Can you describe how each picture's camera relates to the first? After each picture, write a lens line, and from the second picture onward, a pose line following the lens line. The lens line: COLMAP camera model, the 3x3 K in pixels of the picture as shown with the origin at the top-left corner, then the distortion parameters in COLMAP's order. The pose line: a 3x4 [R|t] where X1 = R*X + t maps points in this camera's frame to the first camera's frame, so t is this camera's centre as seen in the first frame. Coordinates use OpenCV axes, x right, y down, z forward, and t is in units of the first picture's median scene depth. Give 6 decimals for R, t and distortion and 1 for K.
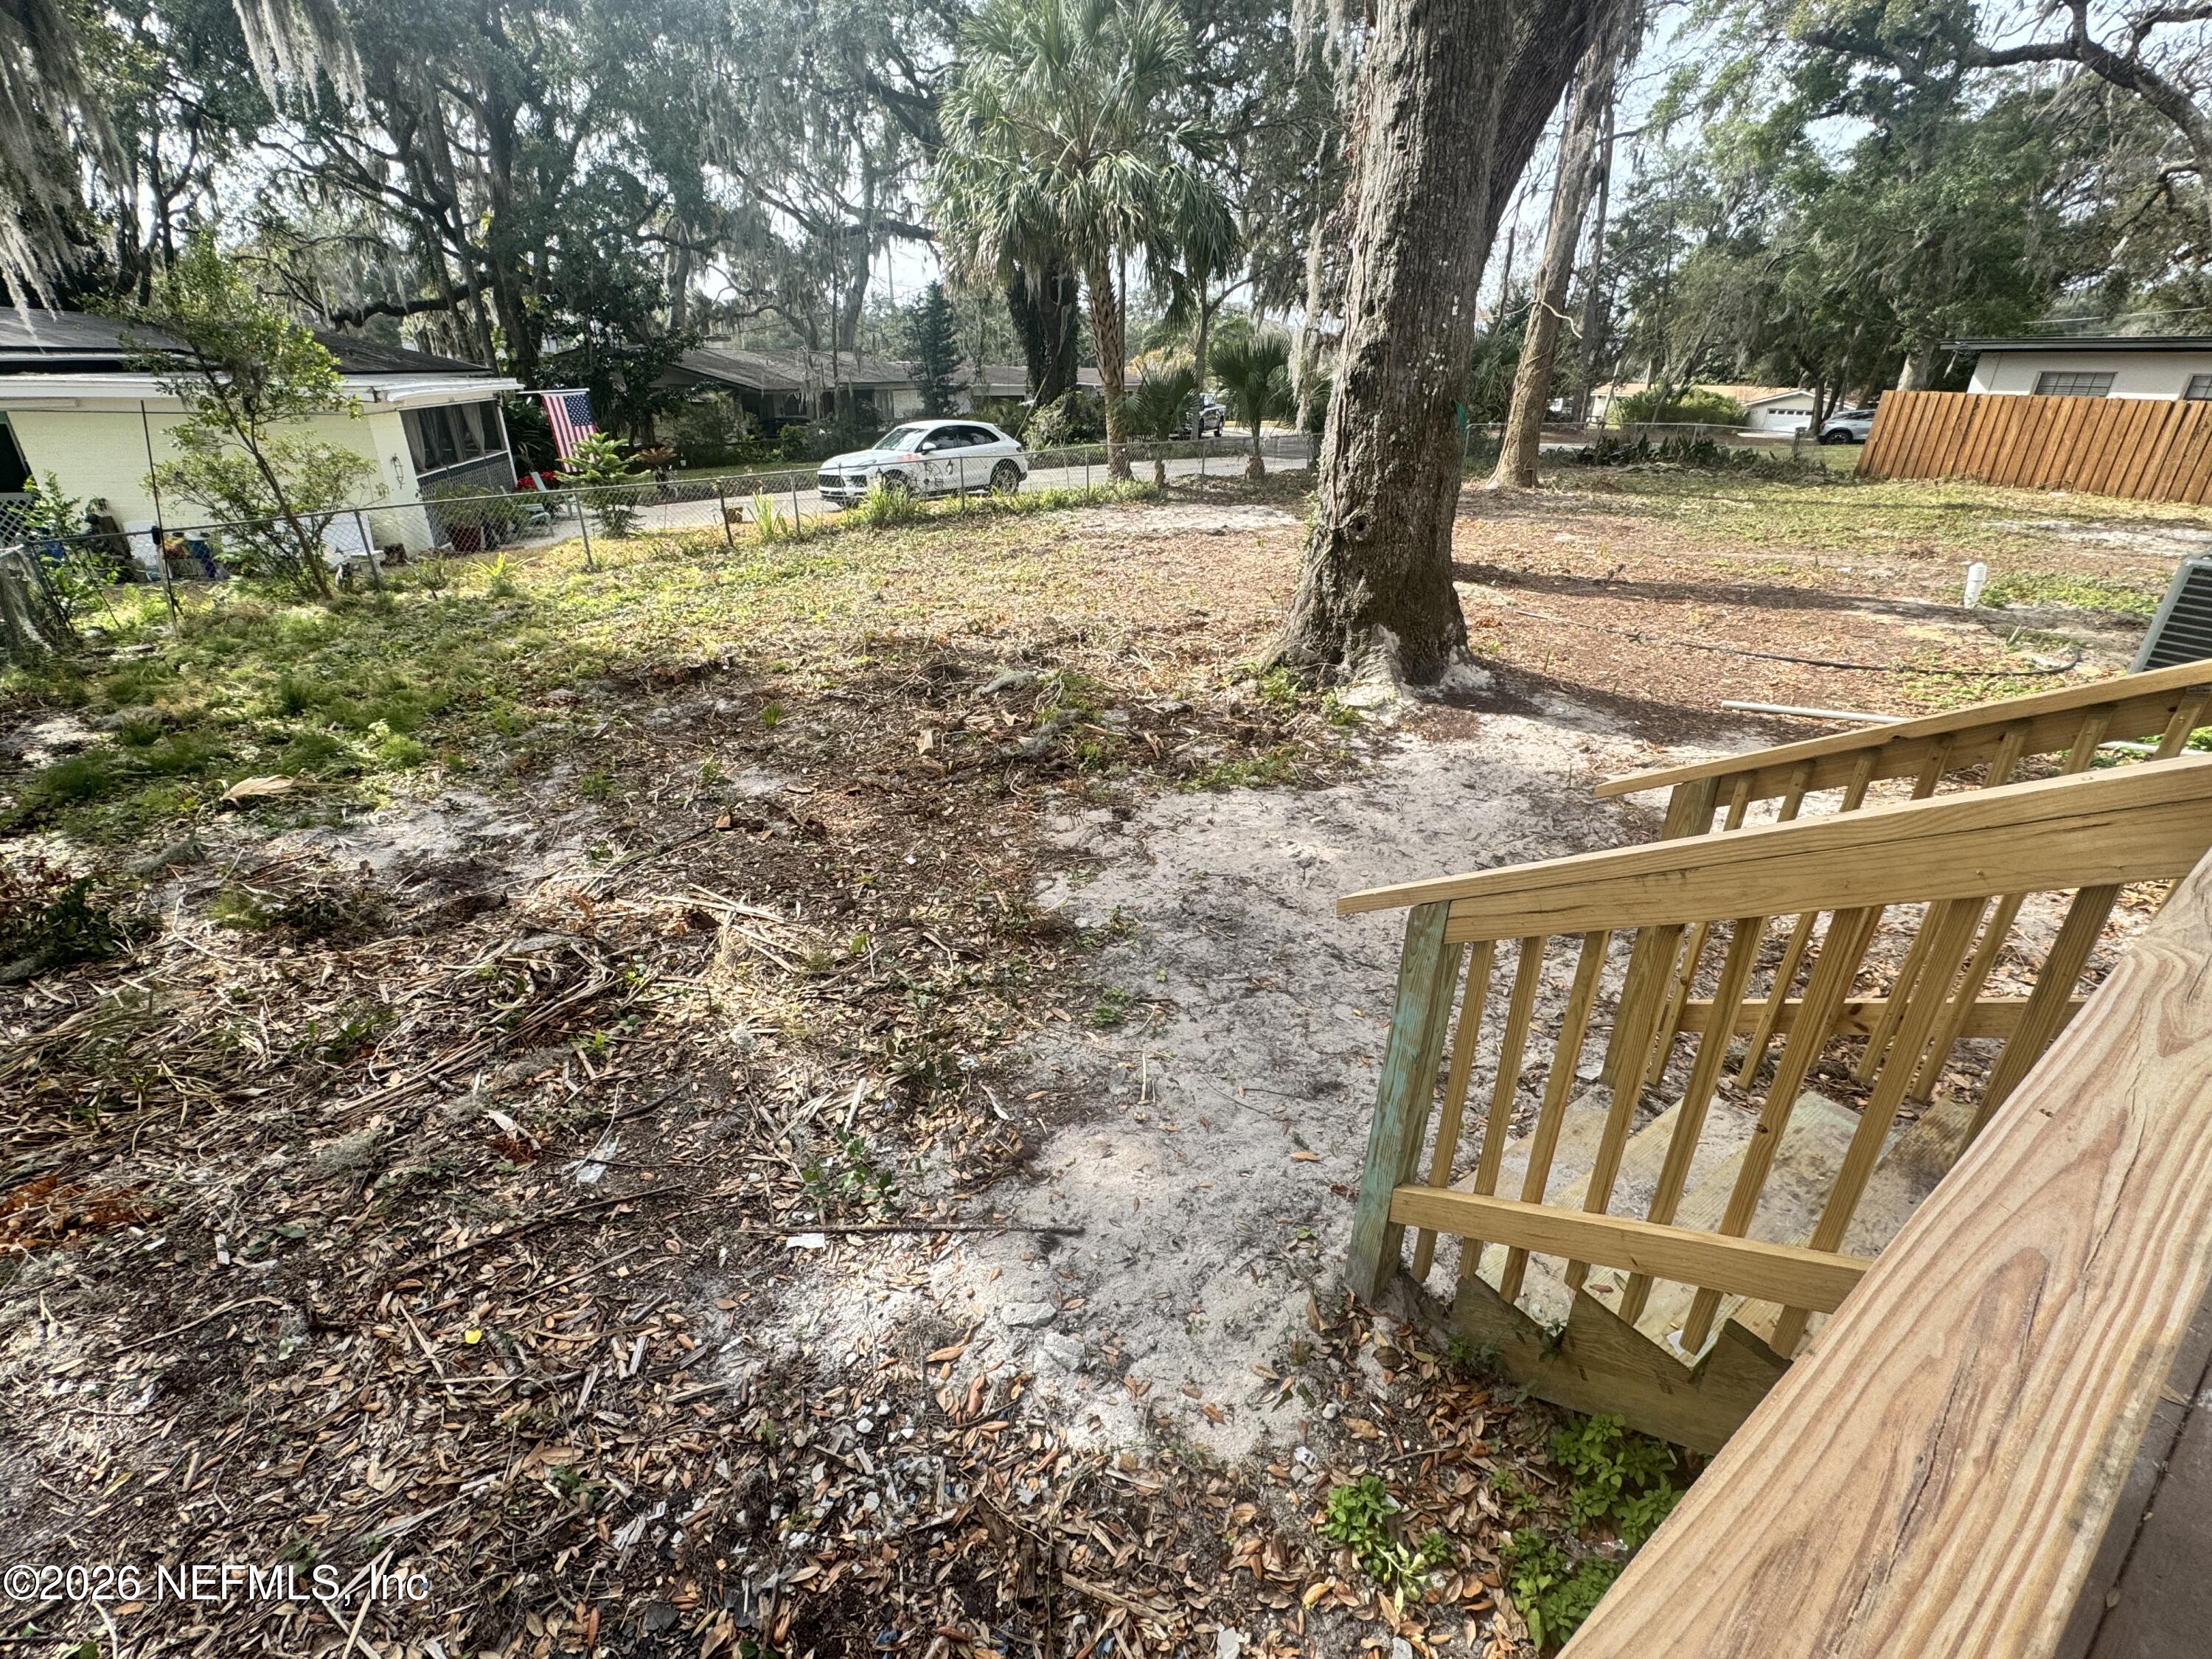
lens RADIAL K [[988.9, 0, 1106.0], [0, 988.9, 829.5], [0, 0, 1]] dist [-0.002394, 0.000803]
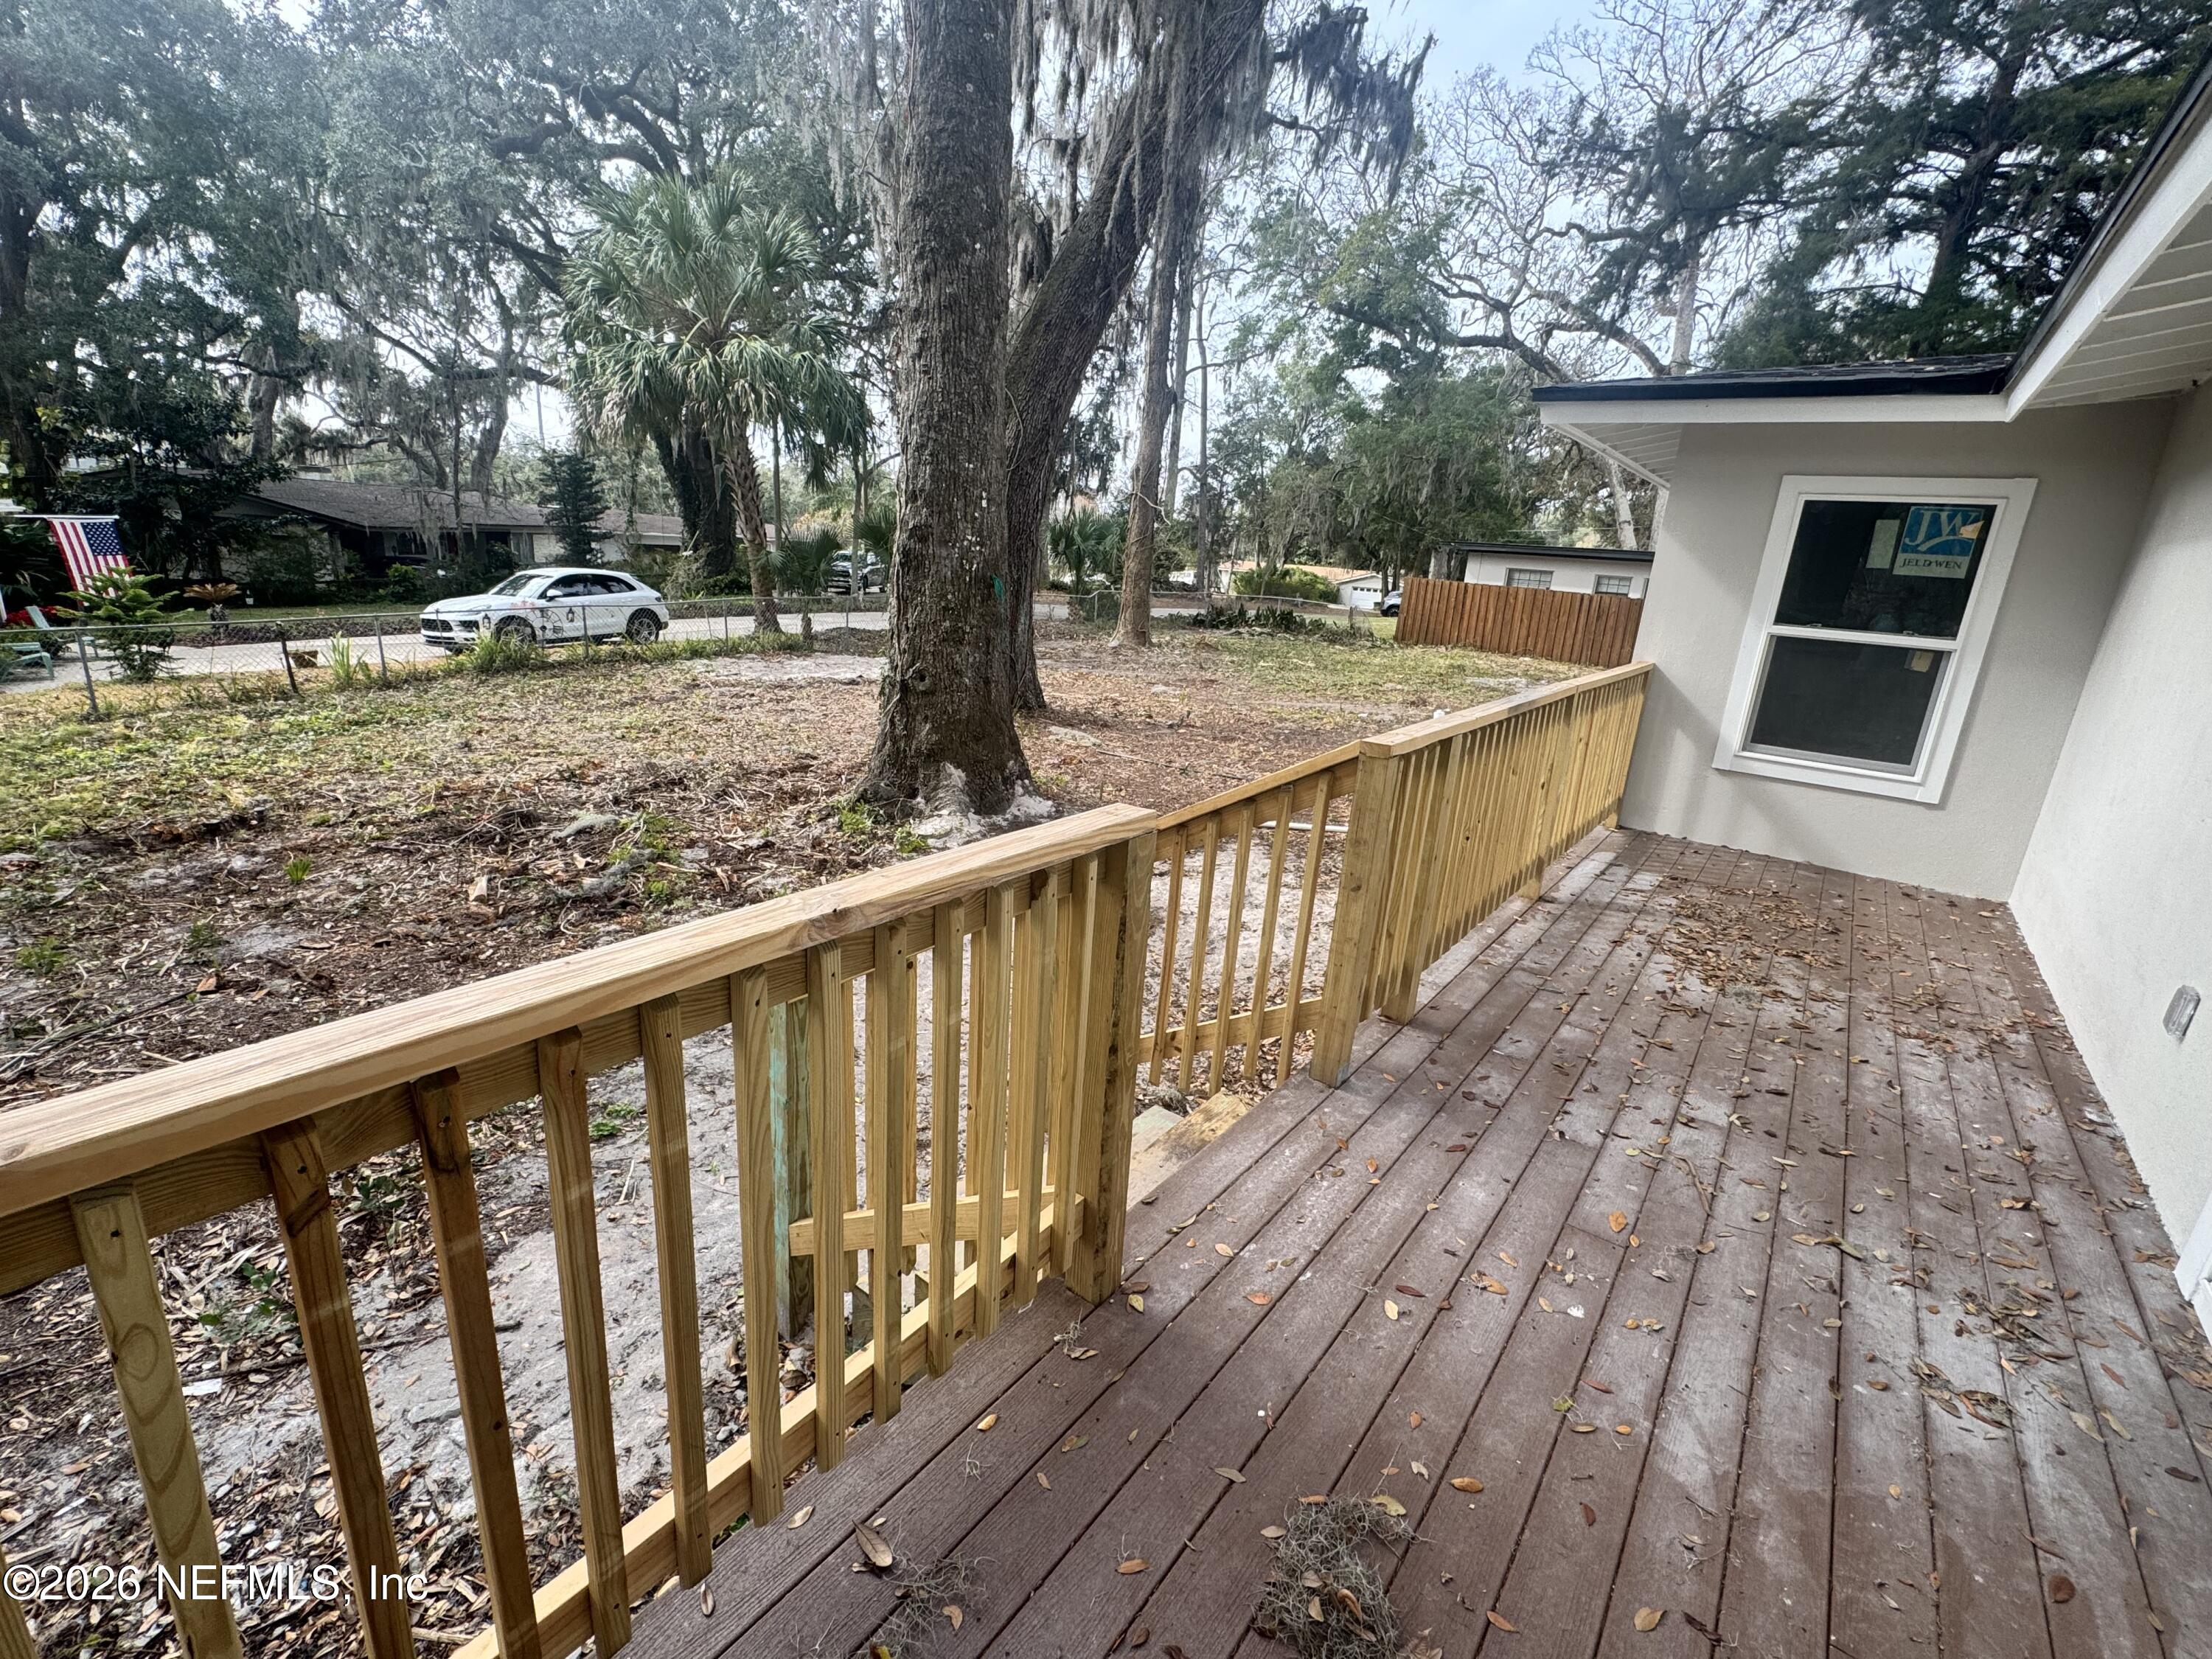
lens RADIAL K [[988.9, 0, 1106.0], [0, 988.9, 829.5], [0, 0, 1]] dist [-0.002394, 0.000803]
pose [[0.953490, -0.036394, 0.299220, 0.090753], [0.078964, 0.988175, -0.131436, 0.023827], [-0.290898, 0.148950, 0.945088, -0.083477]]
